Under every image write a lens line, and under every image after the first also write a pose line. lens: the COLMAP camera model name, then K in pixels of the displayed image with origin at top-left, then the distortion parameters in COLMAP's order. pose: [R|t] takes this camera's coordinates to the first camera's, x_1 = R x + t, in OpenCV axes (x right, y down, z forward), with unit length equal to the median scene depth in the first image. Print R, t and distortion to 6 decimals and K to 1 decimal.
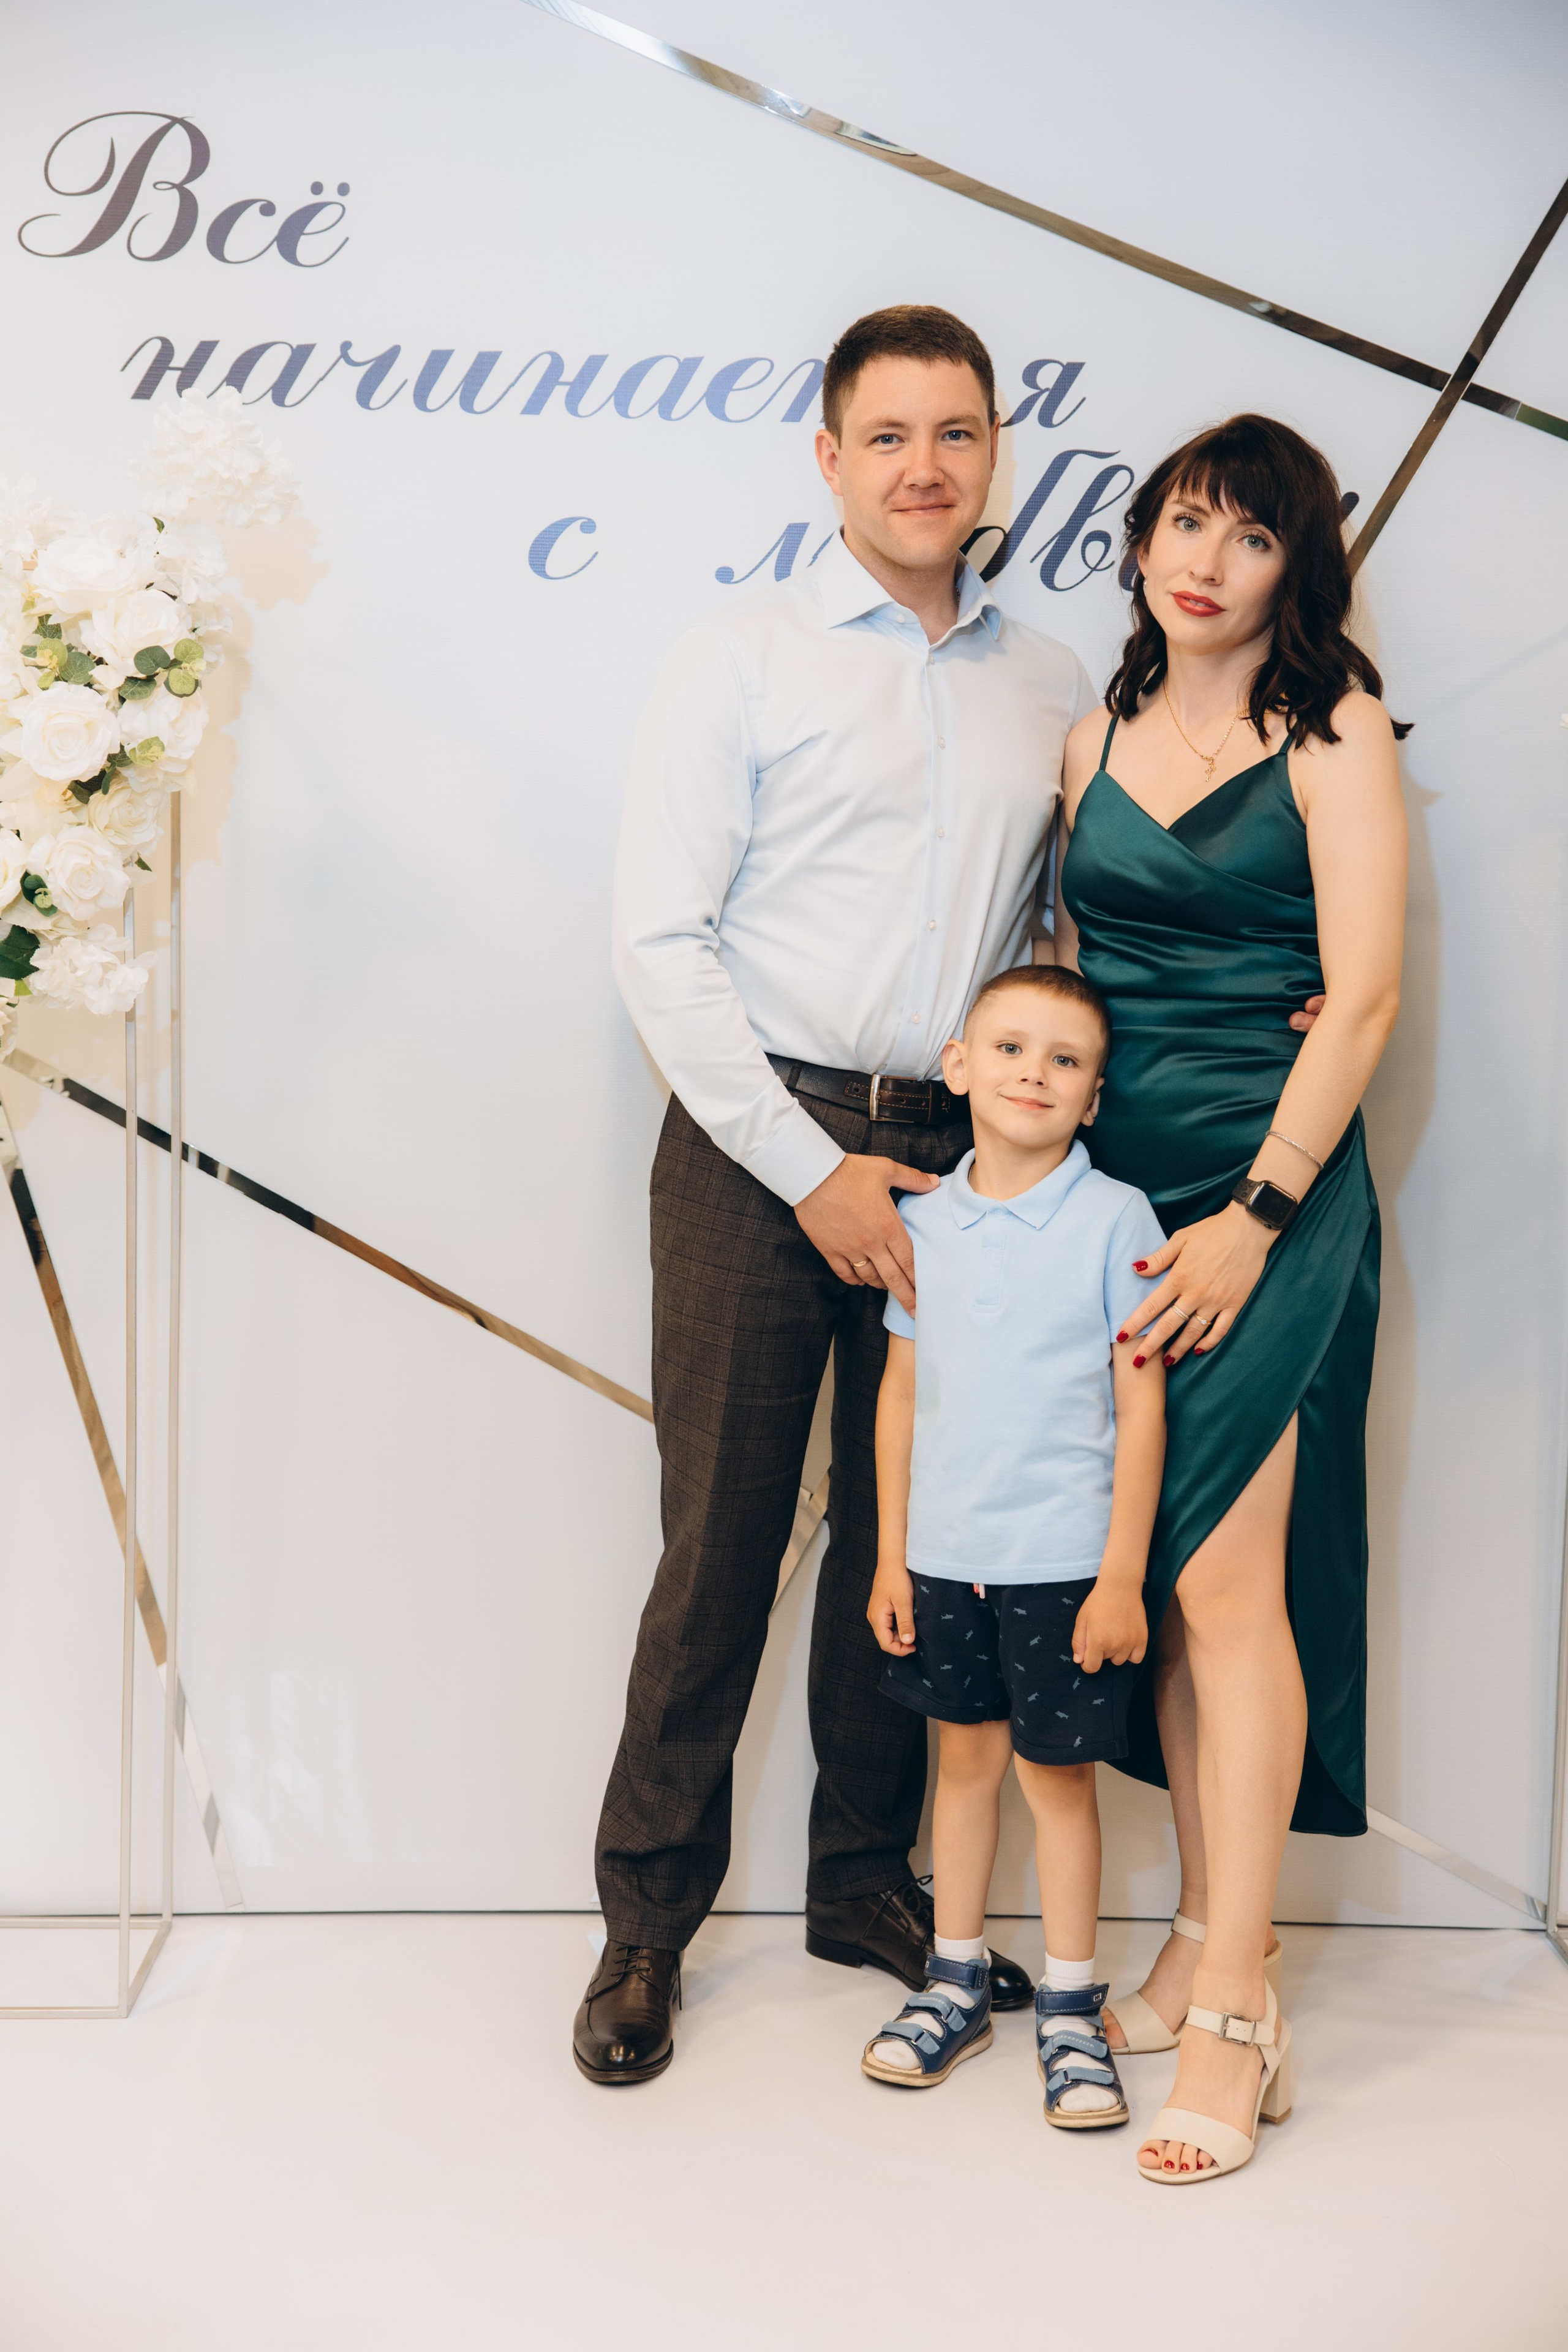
lens RADIAL K [[3263.3, 0, 784.0], [0, 3263.3, 1176.0], [0, 0, 1]] dist [0.424518, -1.221260]
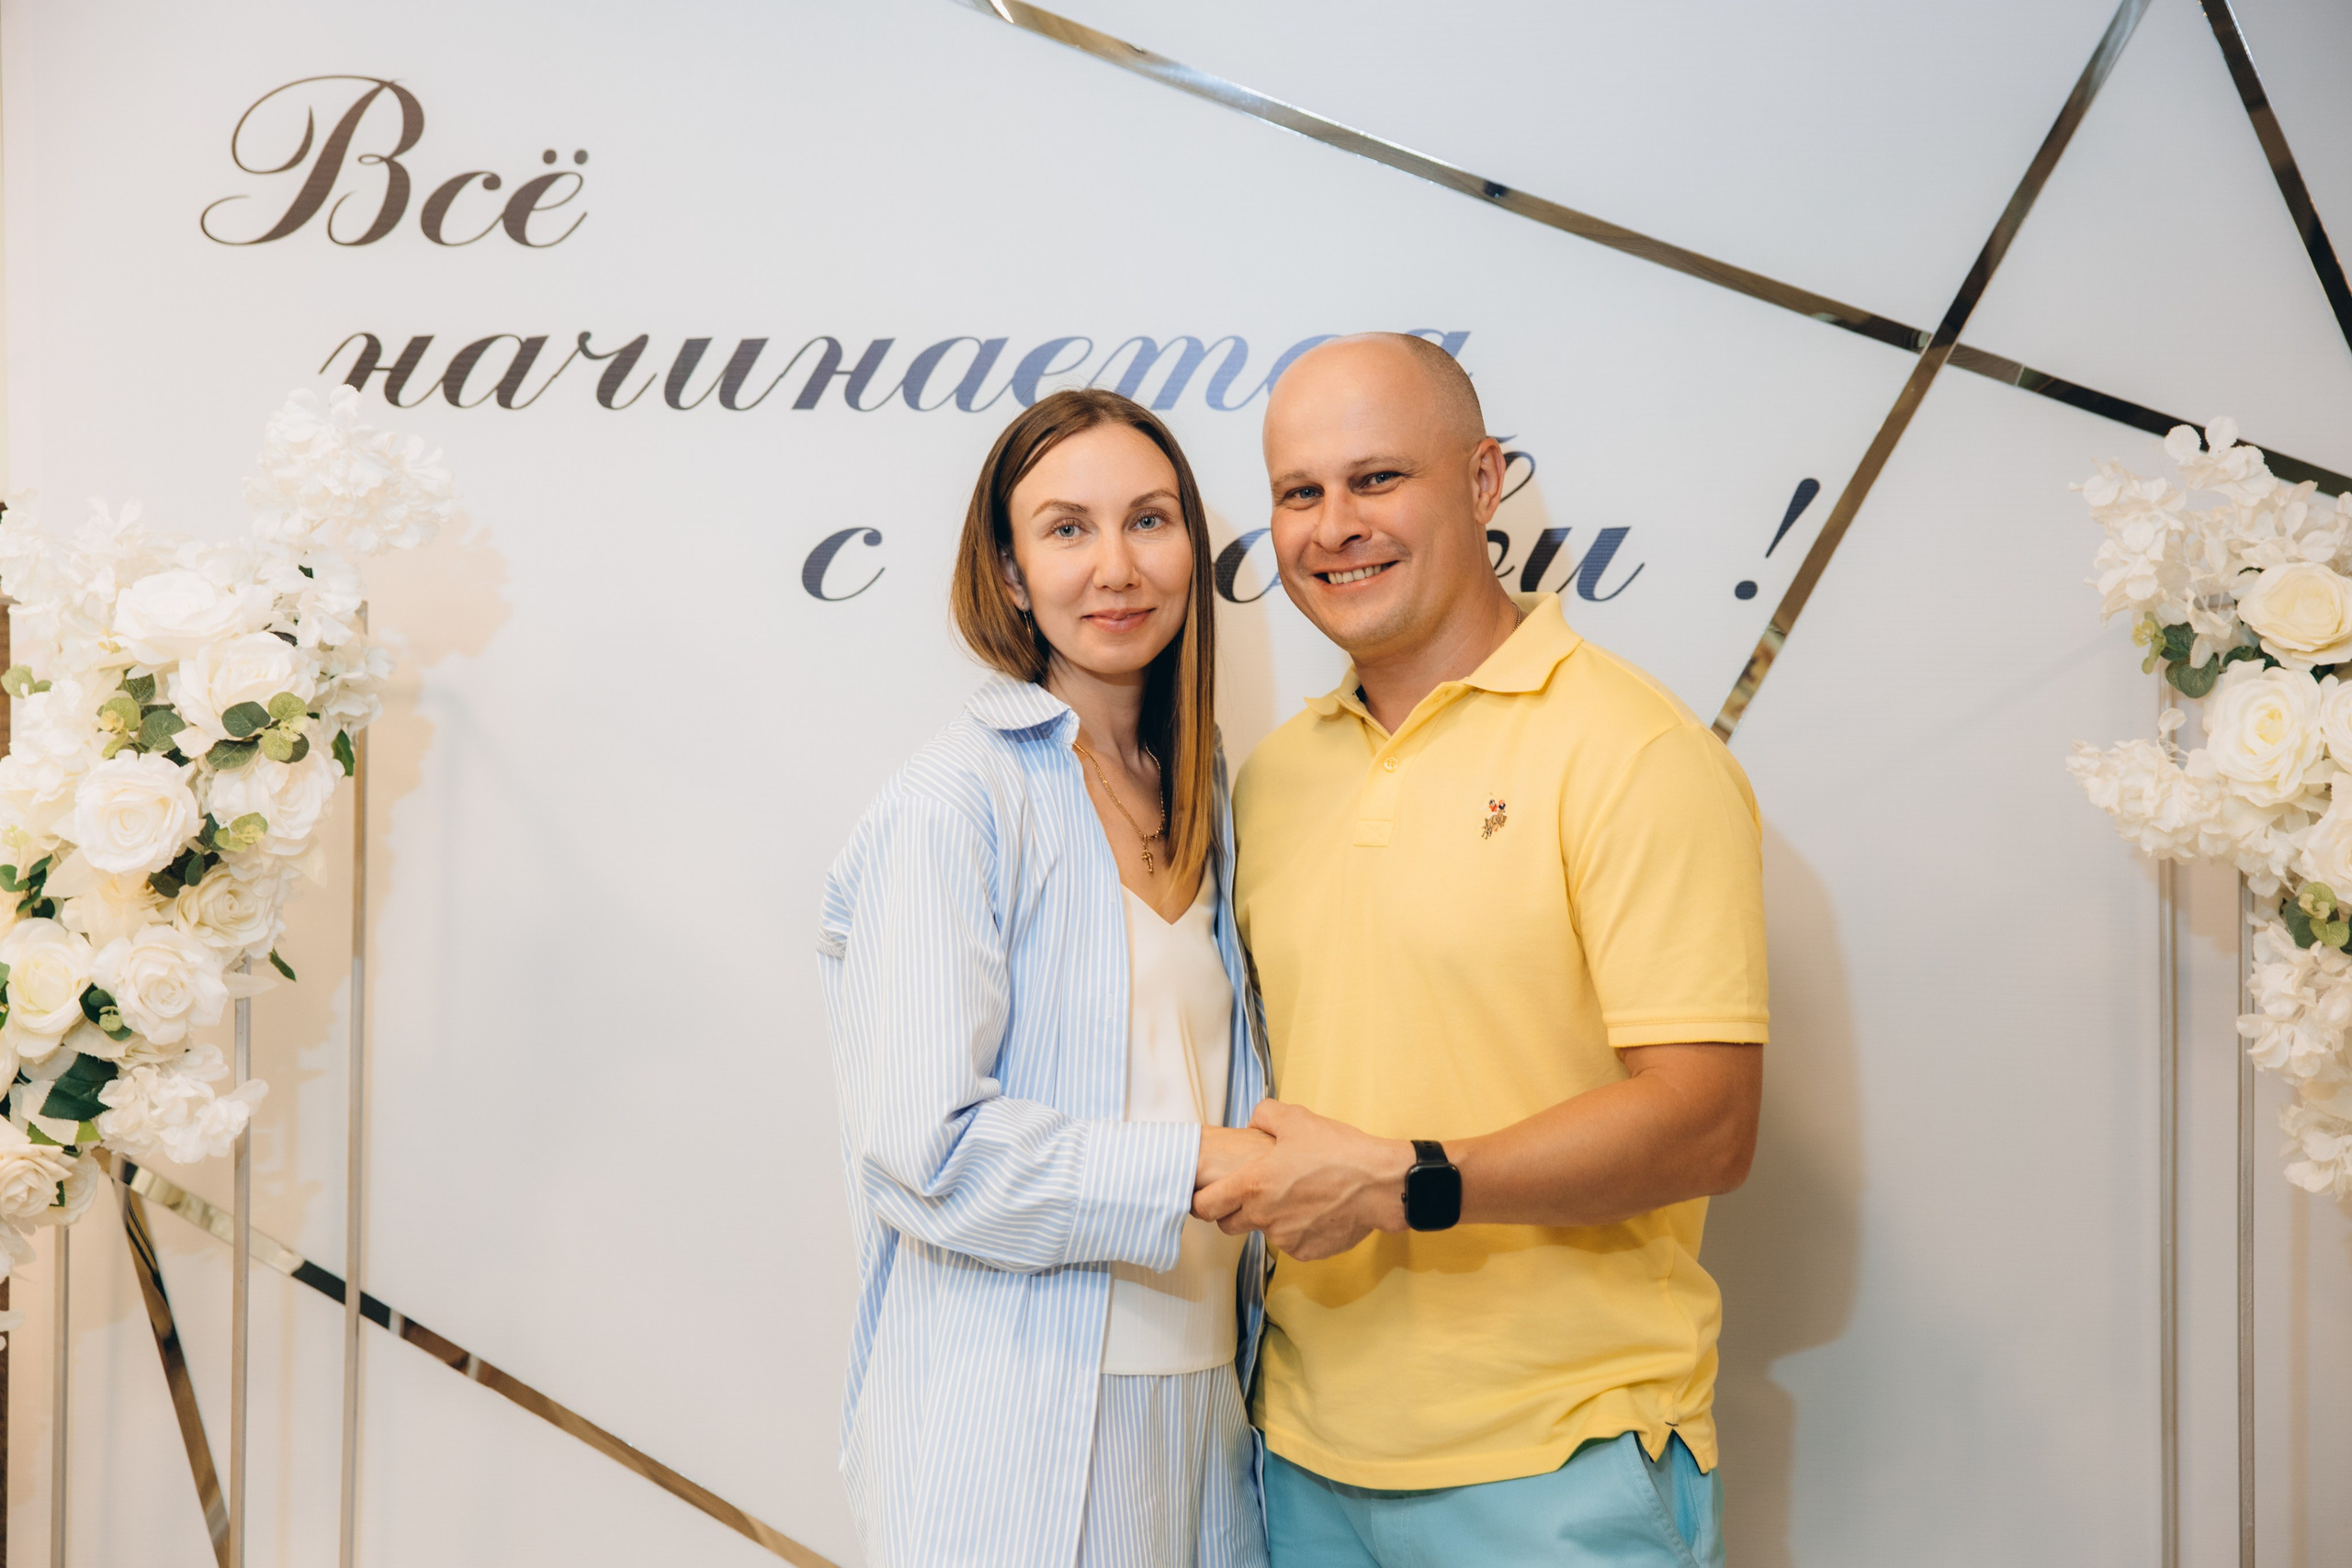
lens RADIAL K [[3263.0, 0, 1176.0], [0, 3263.0, 784.0], [0, 0, 1]] dist [0.424518, -1.221260]
pose [[0.994718, -0.014820, -0.101568, 0.099380], [0.003382, 0.993717, -0.111870, -0.043721], [0.102588, 0.110936, 0.988519, 0.207766]]
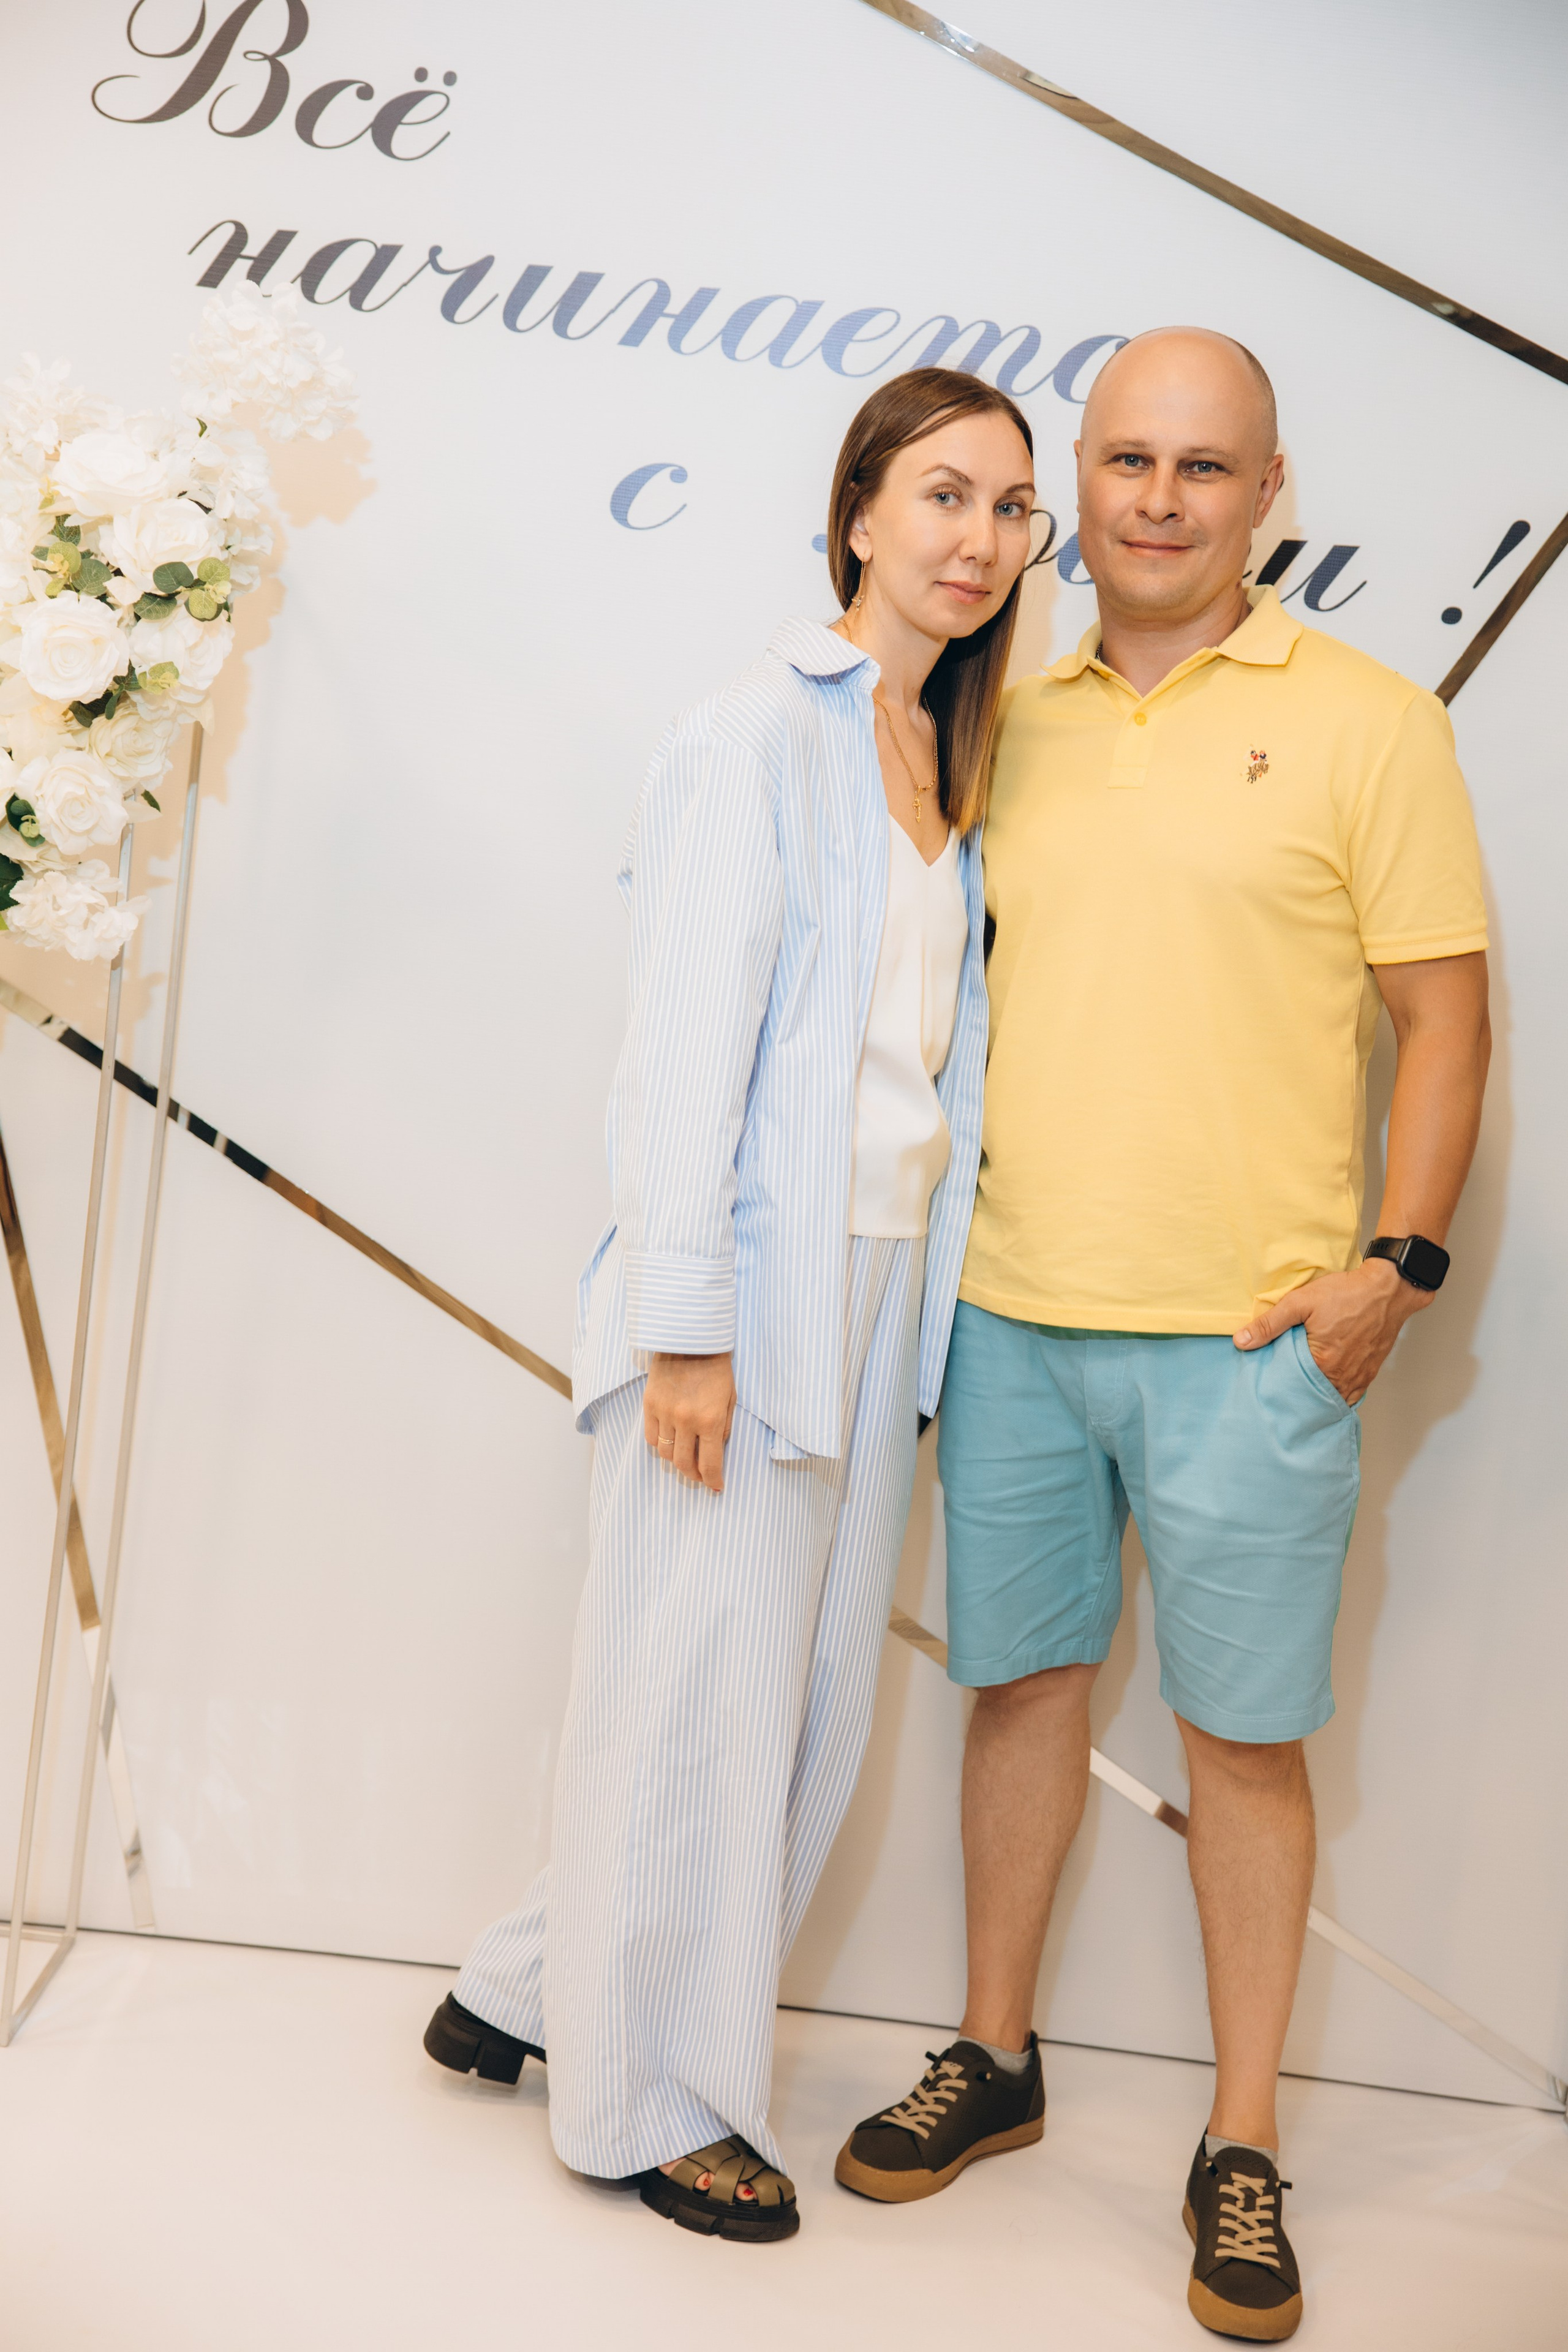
lens RADIAL K [[3263.3, 0, 784.0], [0, 3263.3, 1176.0], [0, 0, 1]] dist [0.424518, -1.221260]
pose [[0.994105, 0.105507, -0.024981, 0.012930], [-0.105091, 0.994310, 0.017414, -0.023559], [0.026676, -0.014686, 0.999536, 0.086921]]
